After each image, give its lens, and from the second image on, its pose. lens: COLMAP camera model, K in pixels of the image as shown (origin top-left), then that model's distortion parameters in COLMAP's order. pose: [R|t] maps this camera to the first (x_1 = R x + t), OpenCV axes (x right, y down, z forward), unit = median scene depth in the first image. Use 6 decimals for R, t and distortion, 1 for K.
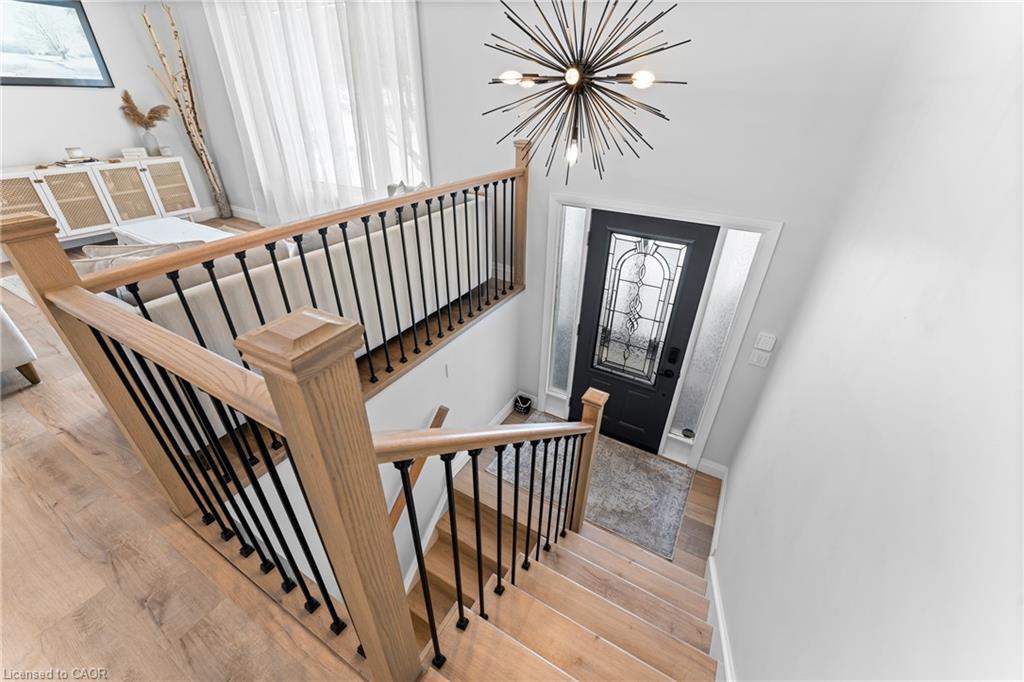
lens RADIAL K [[410.3, 0, 514.2], [0, 410.3, 341.5], [0, 0, 1]] dist [-0.007677, 0.000059]
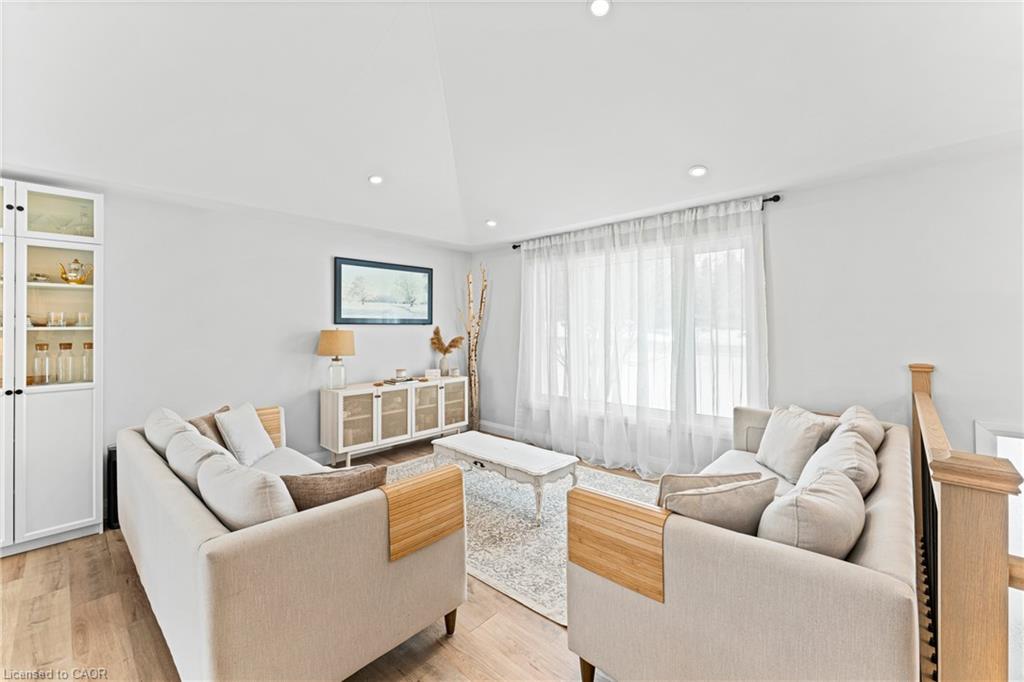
lens RADIAL K [[417.0, 0, 512.7], [0, 417.0, 324.7], [0, 0, 1]] dist [-0.007054, 0.000294]
pose [[0.974260, -0.025145, -0.224021, -0.592454], [-0.094553, 0.856539, -0.507347, -0.011341], [0.204640, 0.515470, 0.832114, 0.002749]]
